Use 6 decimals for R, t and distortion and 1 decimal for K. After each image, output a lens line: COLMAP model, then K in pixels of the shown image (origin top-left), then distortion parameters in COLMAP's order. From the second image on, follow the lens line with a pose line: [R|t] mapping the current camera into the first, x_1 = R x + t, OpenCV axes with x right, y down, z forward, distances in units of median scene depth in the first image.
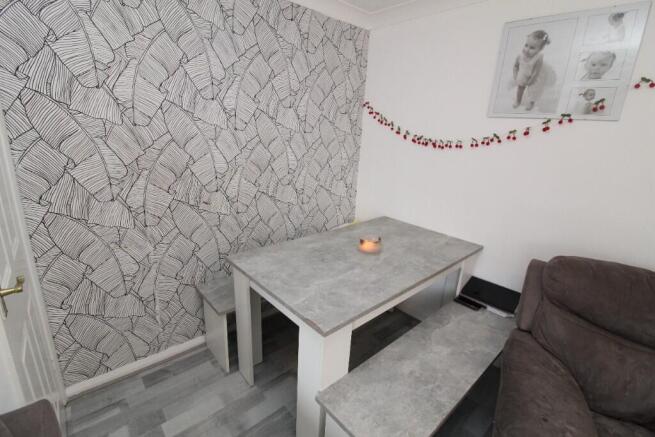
lens RADIAL K [[301.0, 0, 326.8], [0, 301.0, 216.7], [0, 0, 1]] dist [-0.011492, -0.007564]
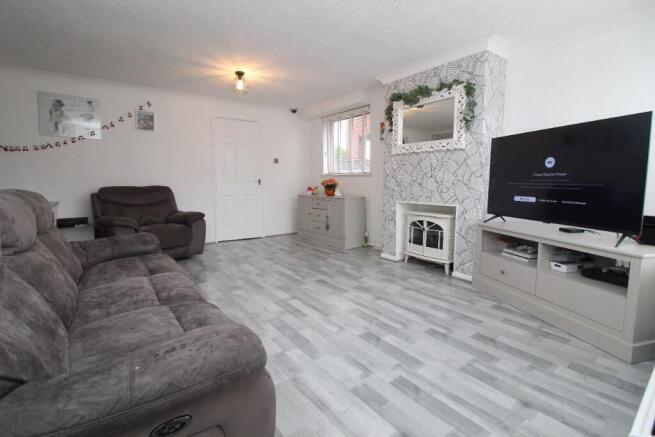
lens RADIAL K [[301.0, 0, 325.8], [0, 301.0, 215.2], [0, 0, 1]] dist [-0.011492, -0.007564]
pose [[0.073695, -0.161142, 0.984176, -1.379879], [0.271022, 0.952955, 0.135736, 0.435238], [-0.959748, 0.256730, 0.113901, -0.927342]]
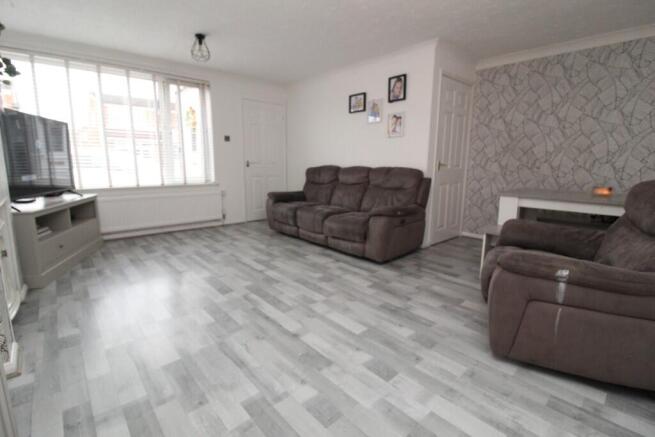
lens RADIAL K [[301.0, 0, 328.7], [0, 301.0, 215.0], [0, 0, 1]] dist [-0.011492, -0.007564]
pose [[0.017964, 0.125829, -0.991889, 1.587777], [-0.278947, 0.953289, 0.115880, 0.413284], [0.960138, 0.274603, 0.052225, -0.314991]]
